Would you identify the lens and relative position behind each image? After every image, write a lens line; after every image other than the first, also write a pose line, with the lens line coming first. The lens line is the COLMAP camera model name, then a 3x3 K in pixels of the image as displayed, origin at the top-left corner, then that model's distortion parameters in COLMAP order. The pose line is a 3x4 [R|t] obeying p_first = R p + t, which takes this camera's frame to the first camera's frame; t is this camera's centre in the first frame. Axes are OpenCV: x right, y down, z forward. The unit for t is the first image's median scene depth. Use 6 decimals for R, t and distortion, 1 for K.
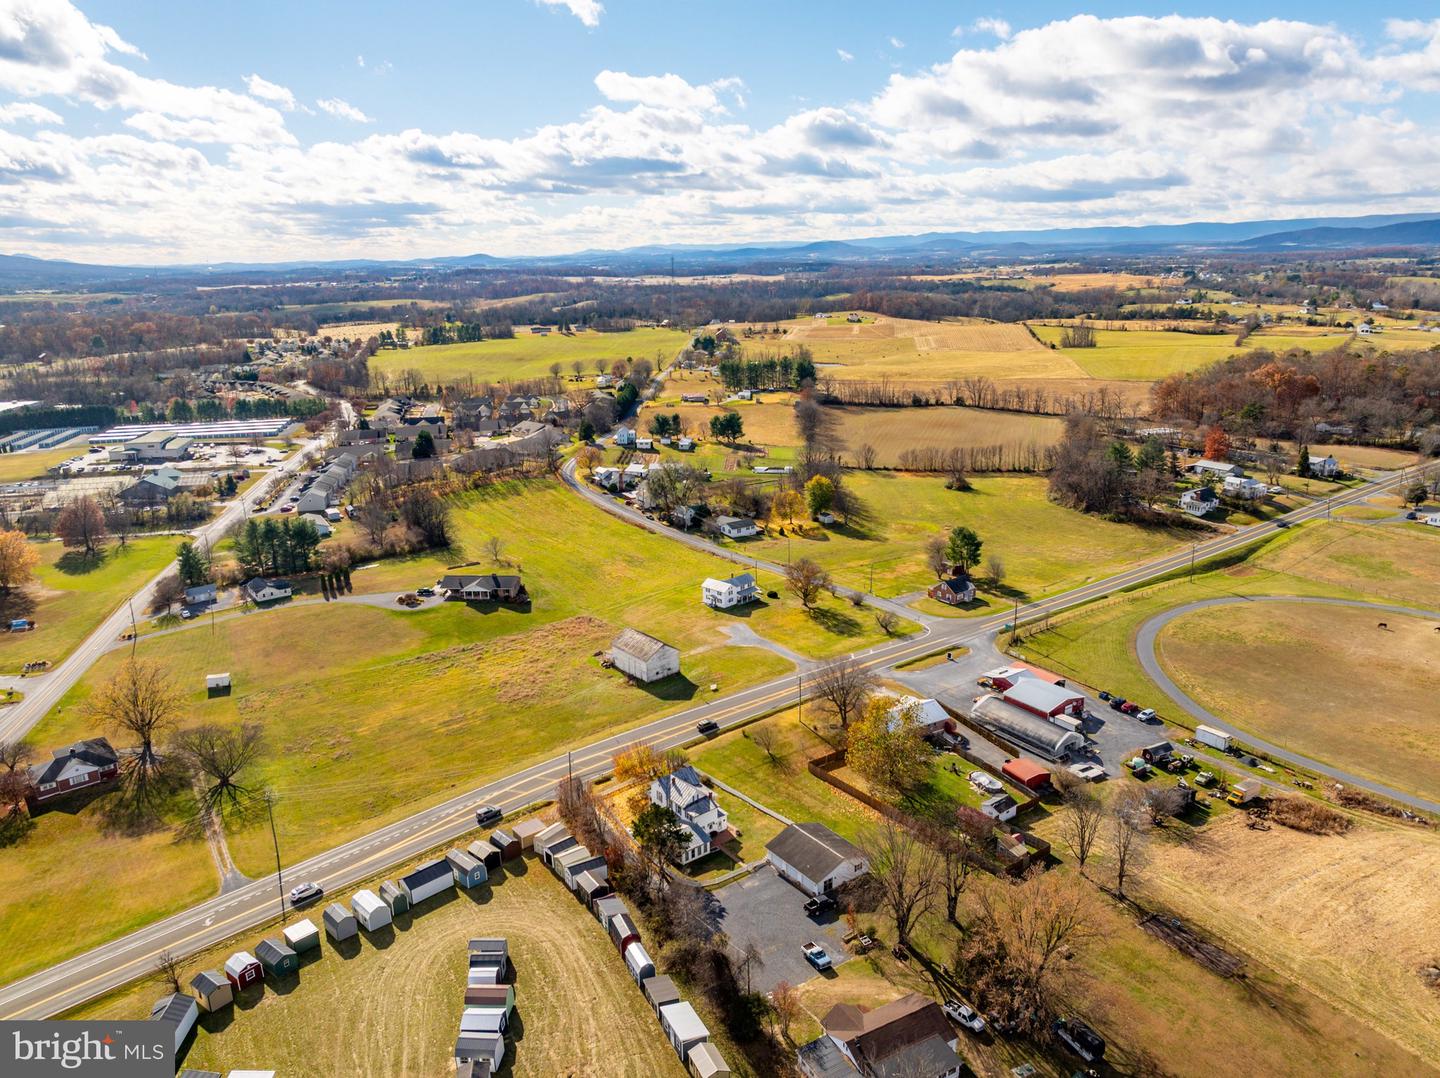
lens RADIAL K [[973.4, 0, 720.0], [0, 973.4, 539.0], [0, 0, 1]] dist [-0.007894, -0.004128]
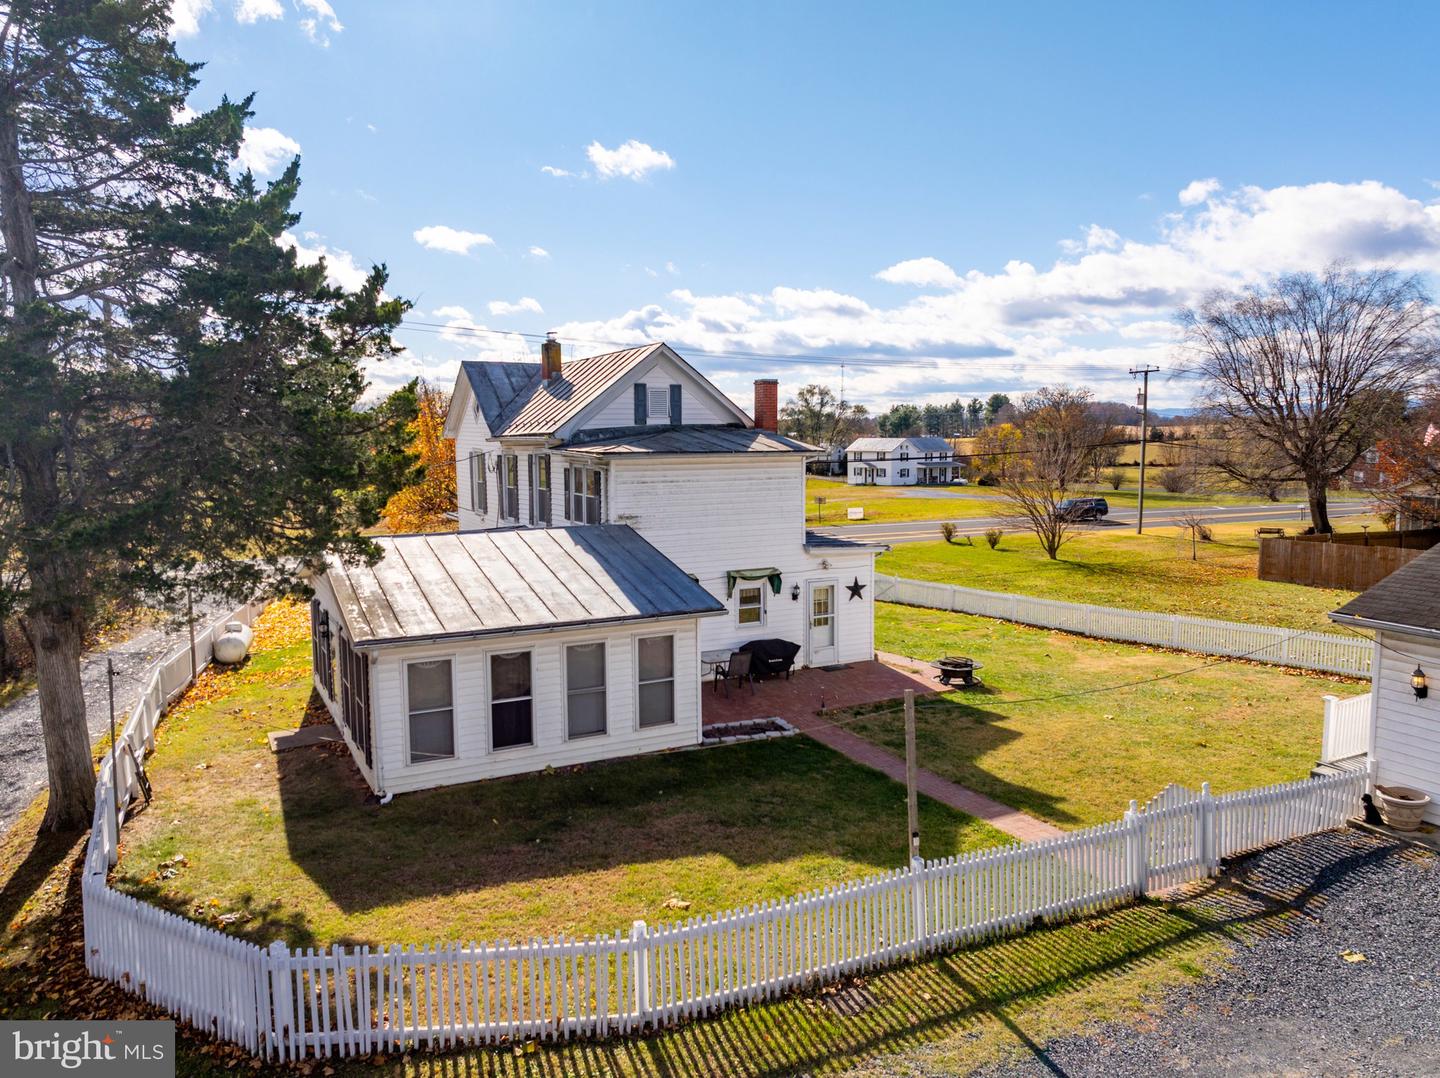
lens RADIAL K [[973.4, 0, 720.0], [0, 973.4, 539.0], [0, 0, 1]] dist [-0.007894, -0.004128]
pose [[0.984711, 0.017174, -0.173346, 0.008245], [-0.047215, 0.984191, -0.170702, 0.277939], [0.167673, 0.176277, 0.969955, 0.780008]]
